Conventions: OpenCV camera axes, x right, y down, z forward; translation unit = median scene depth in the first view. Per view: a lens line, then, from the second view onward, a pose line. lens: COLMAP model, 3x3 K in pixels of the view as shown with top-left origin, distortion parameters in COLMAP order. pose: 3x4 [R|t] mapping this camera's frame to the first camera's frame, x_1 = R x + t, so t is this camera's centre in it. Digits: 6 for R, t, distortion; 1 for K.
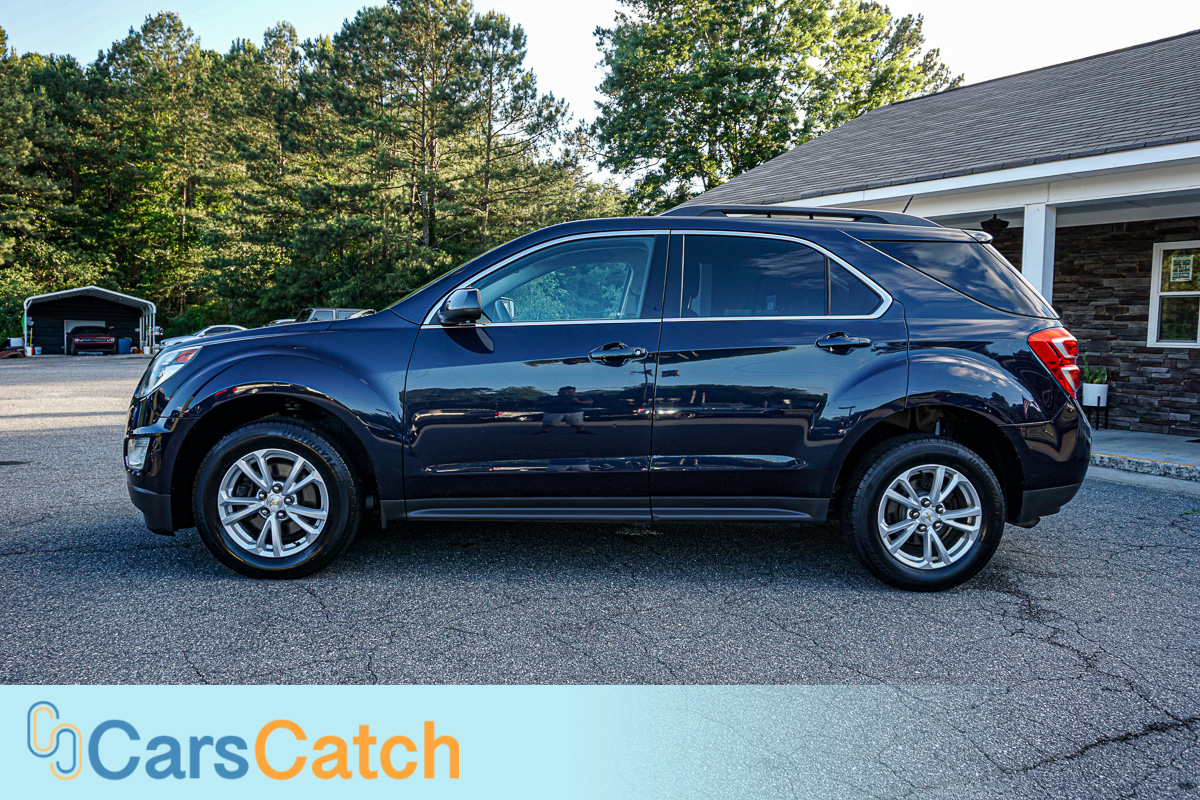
lens RADIAL K [[884.3, 0, 578.5], [0, 884.3, 390.1], [0, 0, 1]] dist [-0.010048, -0.000224]
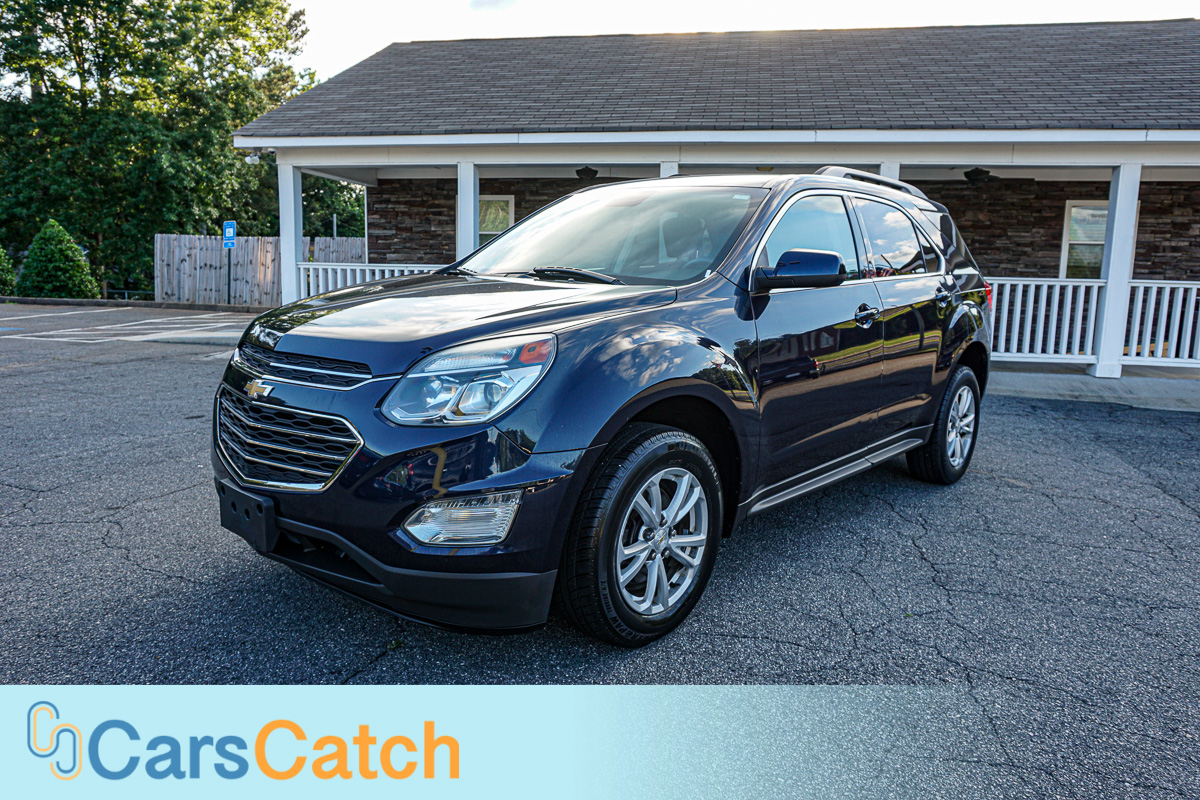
lens RADIAL K [[810.9, 0, 600.4], [0, 810.9, 395.9], [0, 0, 1]] dist [-0.041852, 0.030569]
pose [[0.699813, -0.126117, 0.703105, -0.848333], [0.048214, 0.990386, 0.129658, -0.083958], [-0.712698, -0.056836, 0.699165, 0.568634]]
